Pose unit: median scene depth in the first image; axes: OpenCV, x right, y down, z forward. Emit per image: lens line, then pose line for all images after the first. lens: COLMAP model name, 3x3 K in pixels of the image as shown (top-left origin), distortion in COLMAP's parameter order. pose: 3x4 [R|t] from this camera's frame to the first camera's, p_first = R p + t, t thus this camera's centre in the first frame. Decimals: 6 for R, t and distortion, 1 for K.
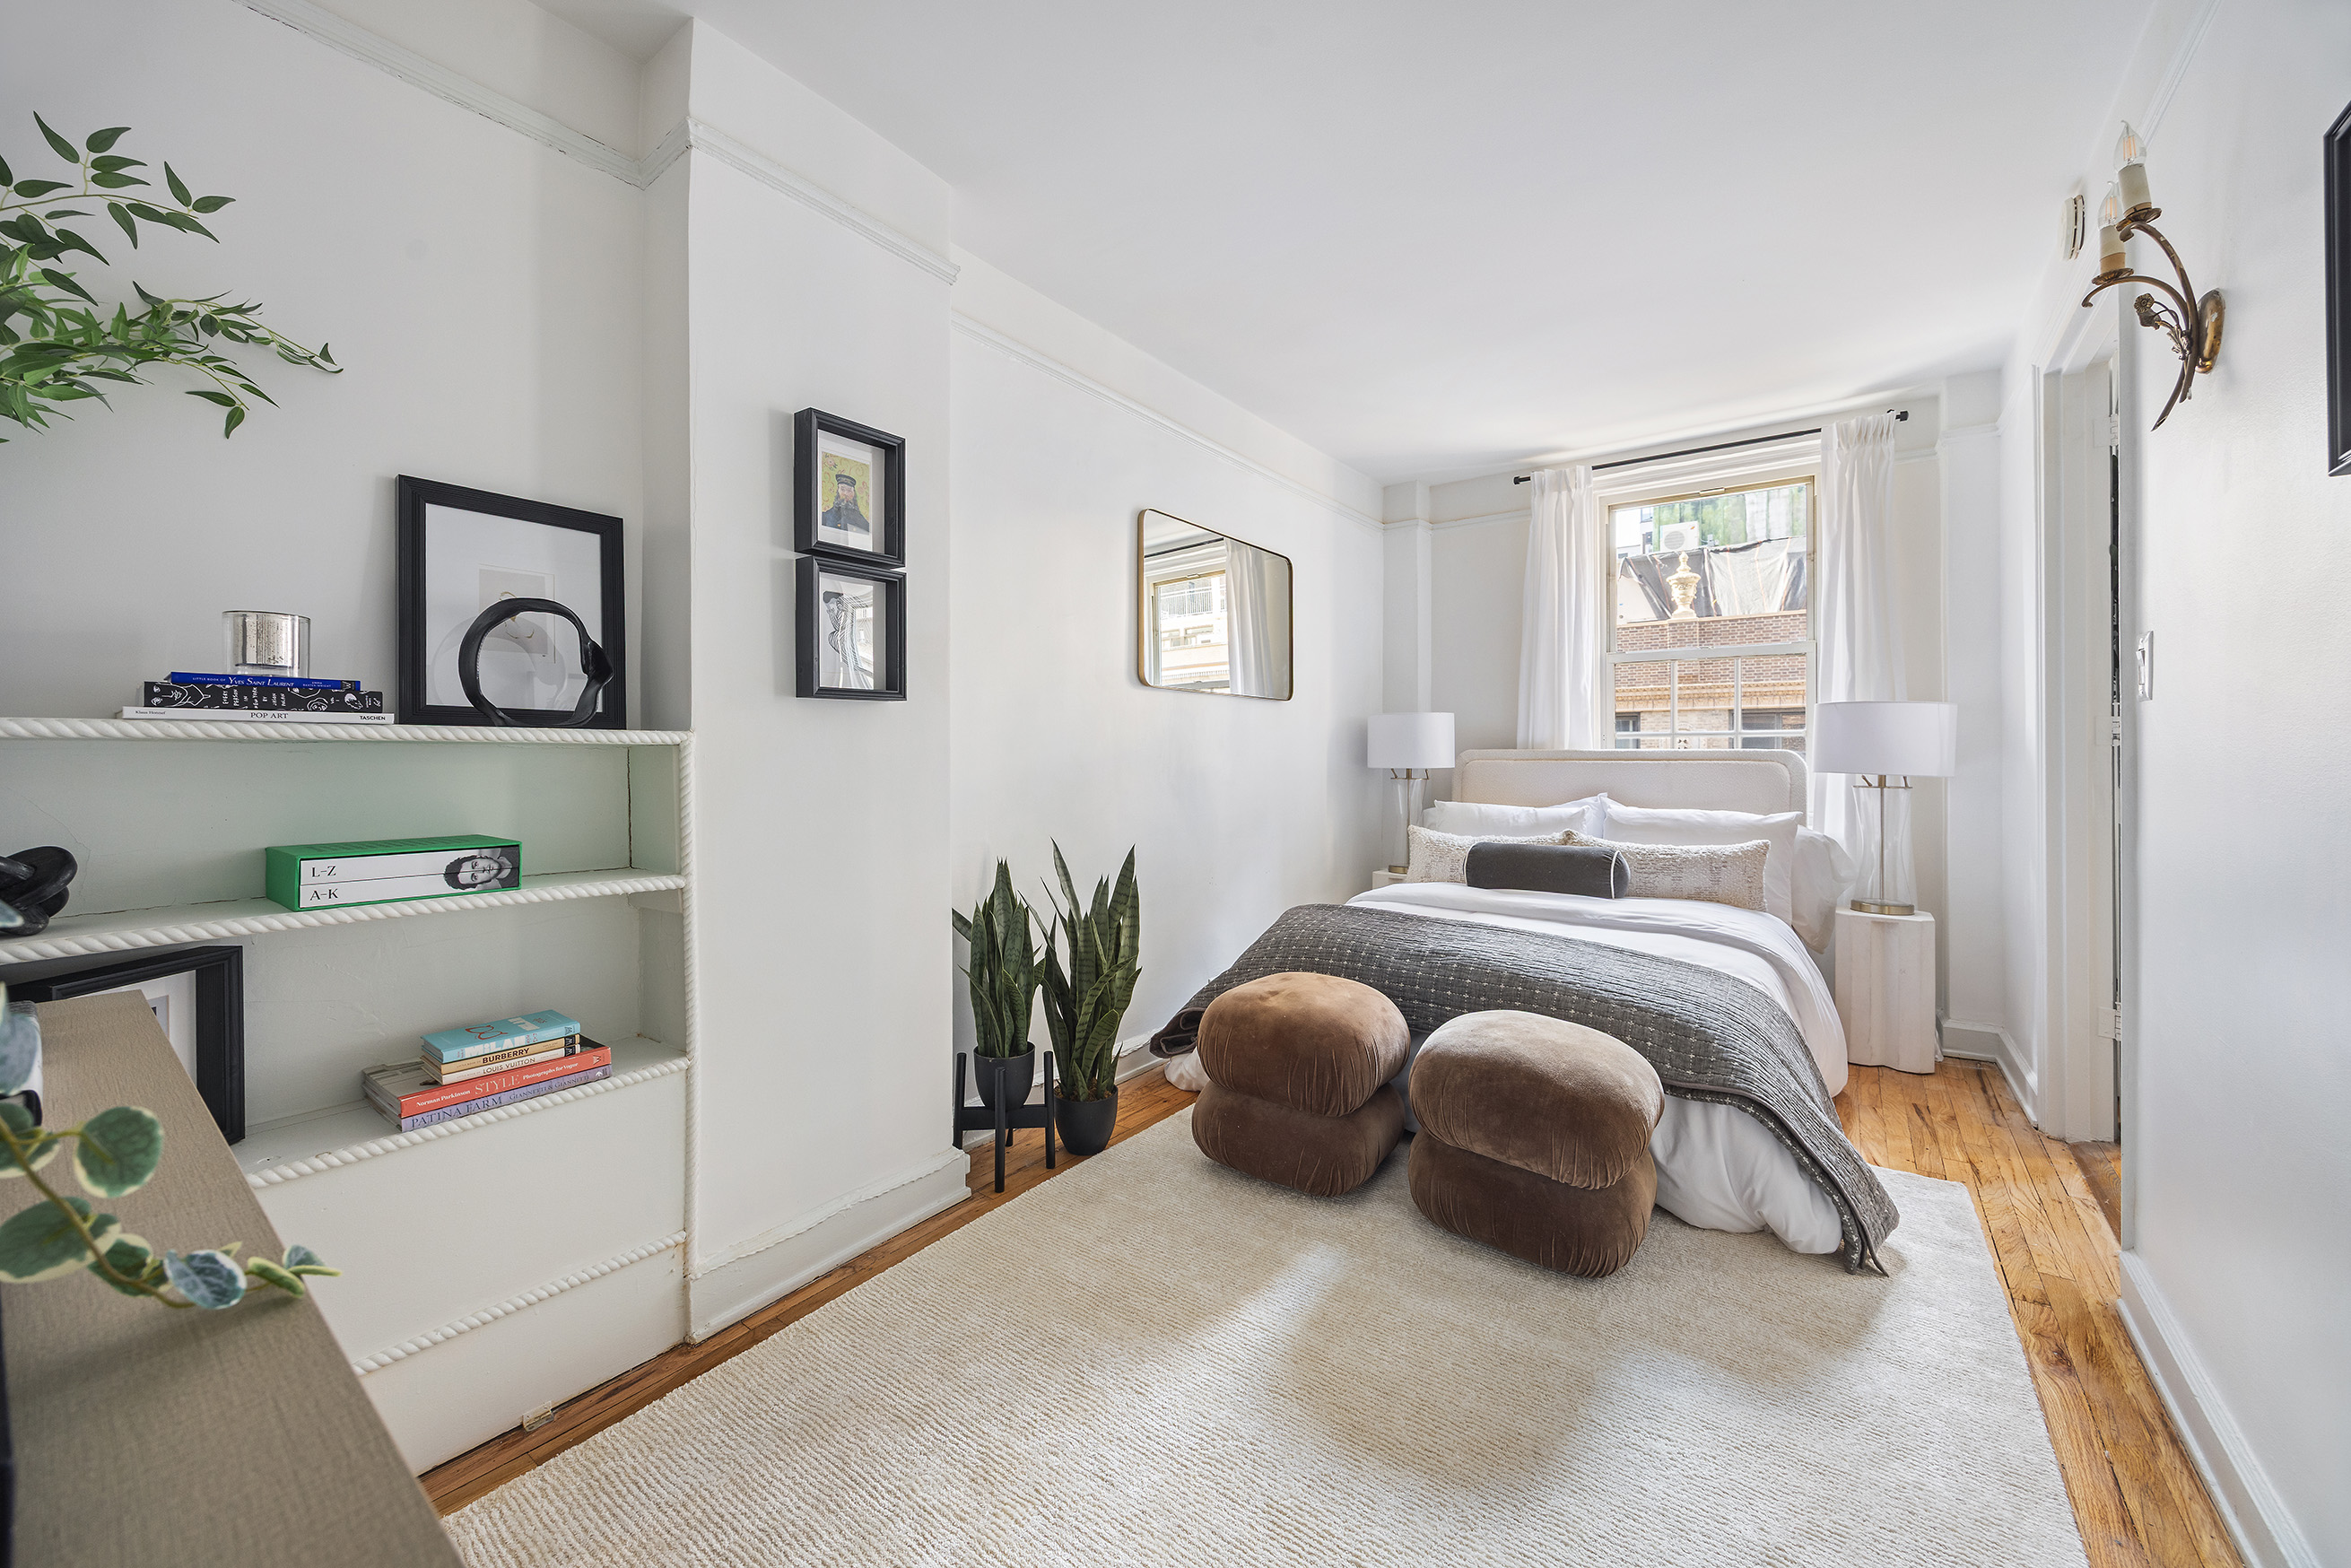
lens RADIAL K [[894.0, 0, 1171.1], [0, 894.0, 742.9], [0, 0, 1]] dist [0.000295, -0.008234]
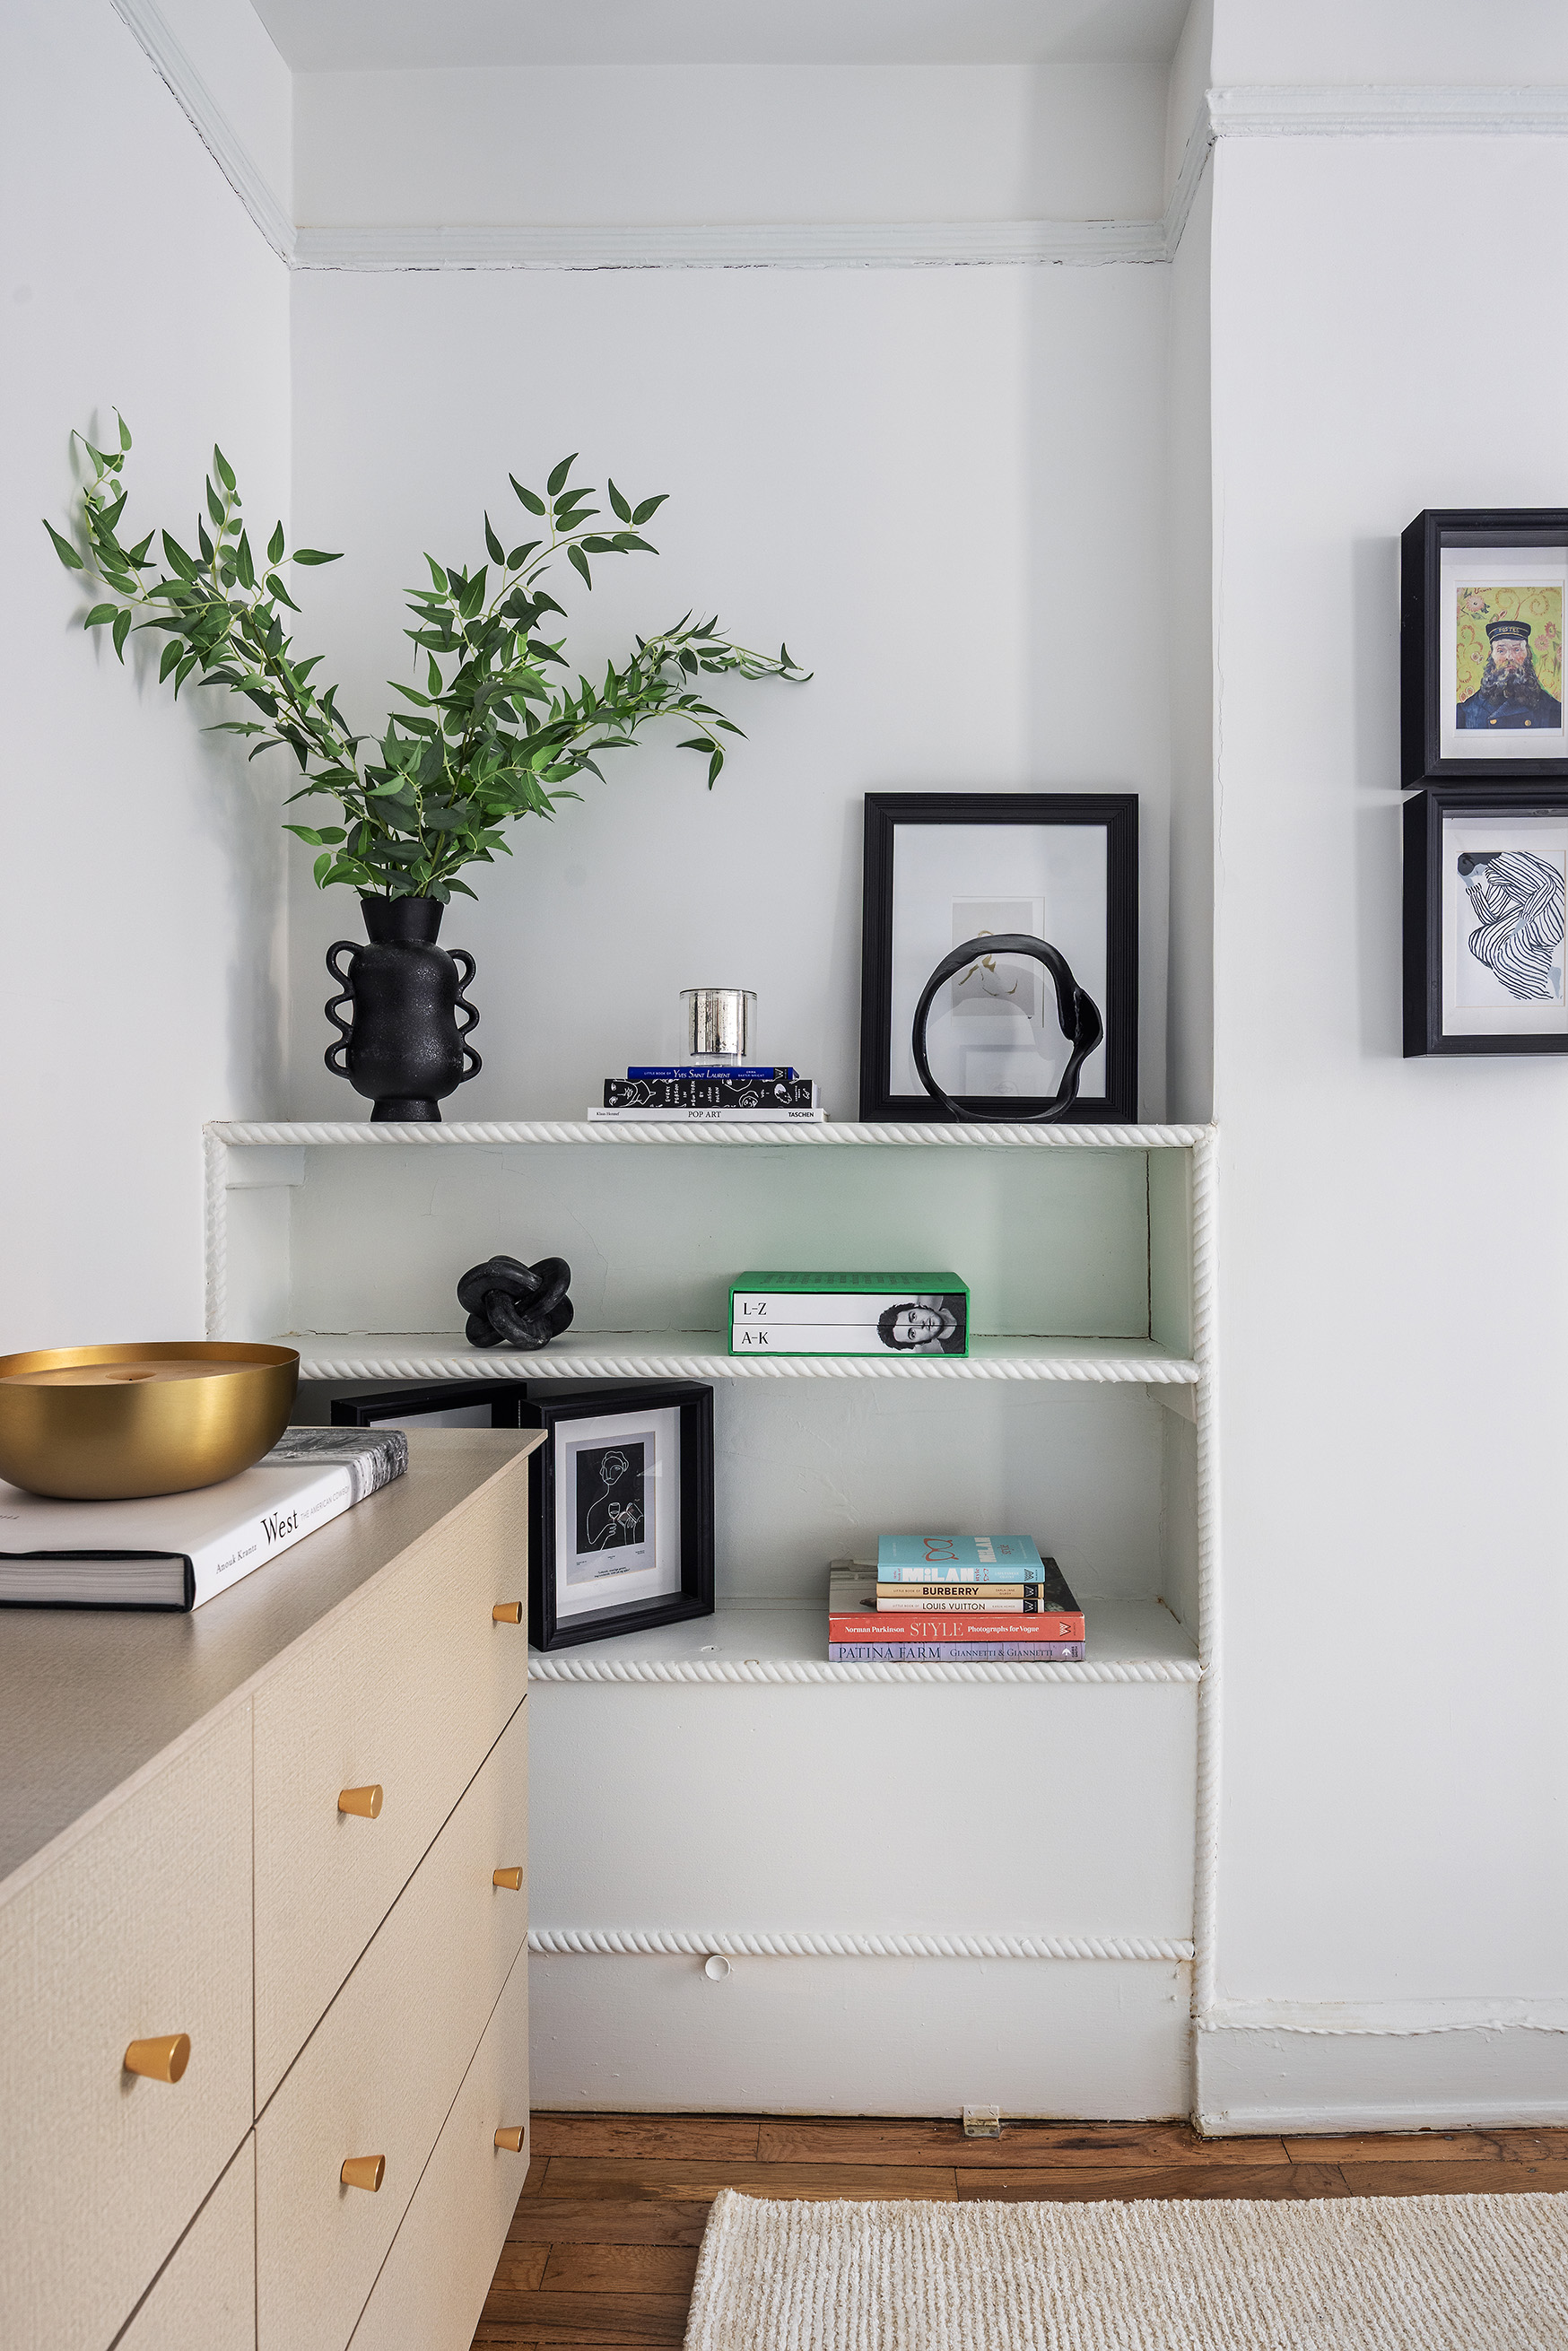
lens RADIAL K [[1366.9, 0, 784.0], [0, 1366.9, 1175.5], [0, 0, 1]] dist [-0.012122, 0.001031]
pose [[0.579501, 0.014630, -0.814840, 0.051437], [0.007598, 0.999698, 0.023353, -0.002835], [0.814936, -0.019724, 0.579215, 0.282161]]
